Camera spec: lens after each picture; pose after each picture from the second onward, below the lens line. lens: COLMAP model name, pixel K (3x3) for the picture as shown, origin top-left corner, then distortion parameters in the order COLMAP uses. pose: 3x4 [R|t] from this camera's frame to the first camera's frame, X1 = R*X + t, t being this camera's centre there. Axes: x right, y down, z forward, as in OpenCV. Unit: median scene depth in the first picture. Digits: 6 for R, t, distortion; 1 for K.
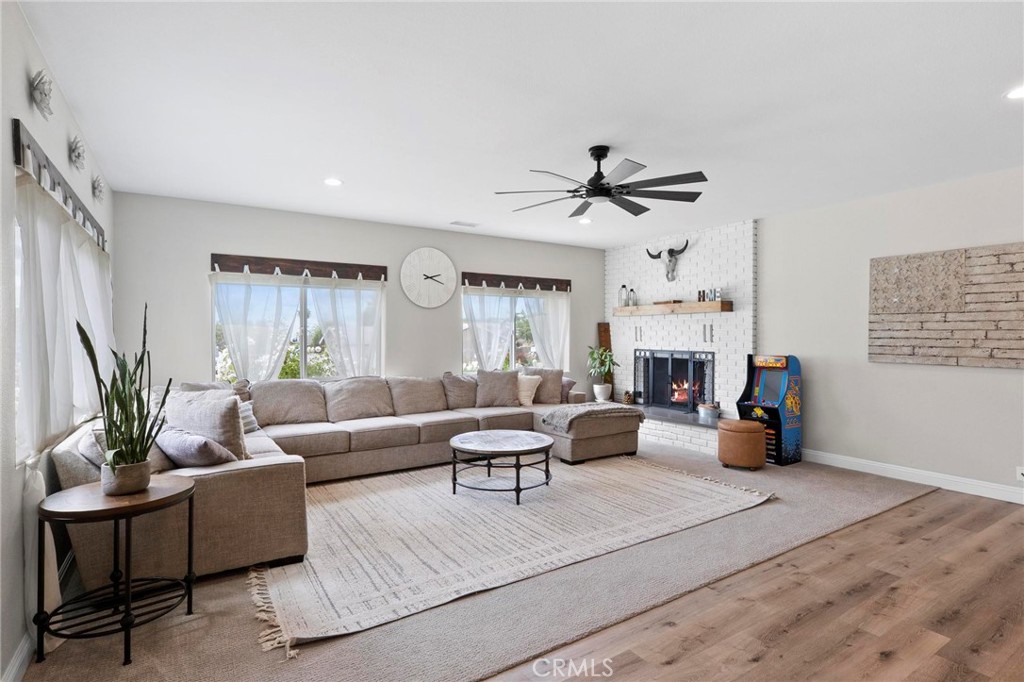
lens RADIAL K [[508.9, 0, 511.2], [0, 508.9, 335.4], [0, 0, 1]] dist [-0.000829, 0.000090]
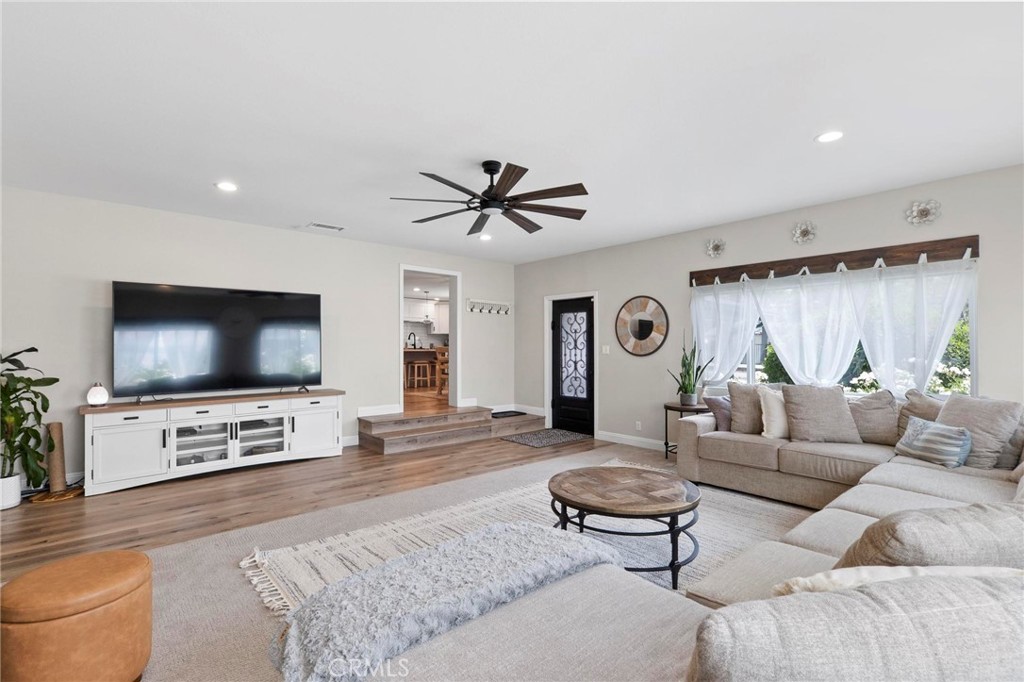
lens RADIAL K [[467.1, 0, 512.0], [0, 467.1, 341.0], [0, 0, 1]] dist [-0.000395, 0.000003]
pose [[-0.988254, 0.000951, -0.152819, 0.190626], [0.003566, 0.999852, -0.016839, 0.013167], [0.152780, -0.017186, -0.988111, 1.342424]]
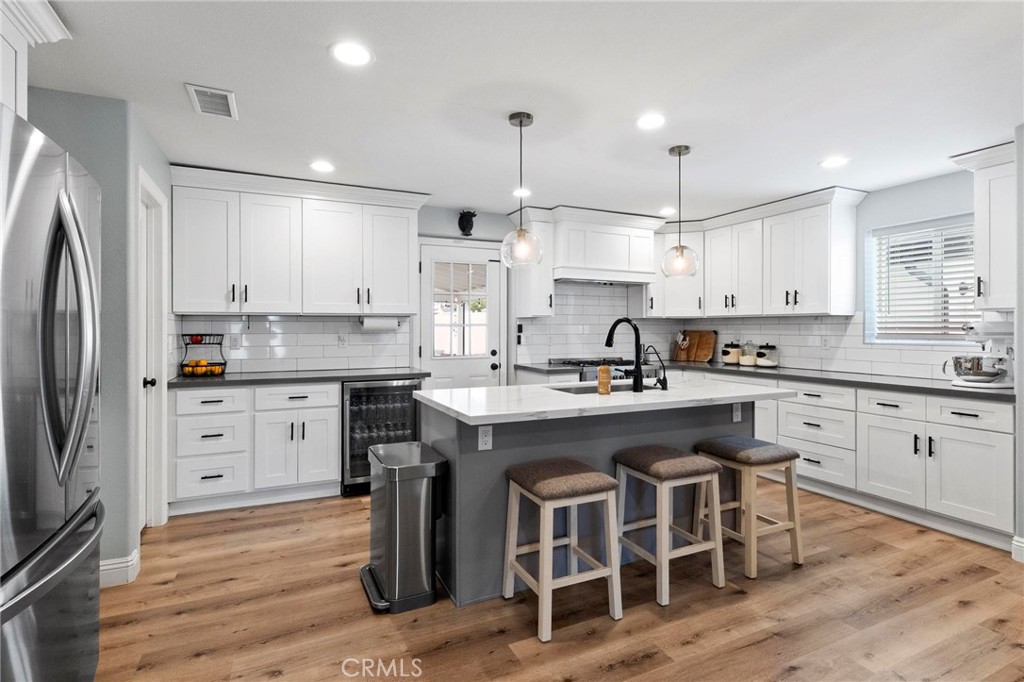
lens RADIAL K [[497.5, 0, 507.7], [0, 497.5, 327.7], [0, 0, 1]] dist [-0.000169, -0.000075]
pose [[-0.991084, 0.002009, 0.133226, 0.369127], [0.002252, 0.999996, 0.001671, -0.053395], [-0.133222, 0.001957, -0.991084, -0.299720]]
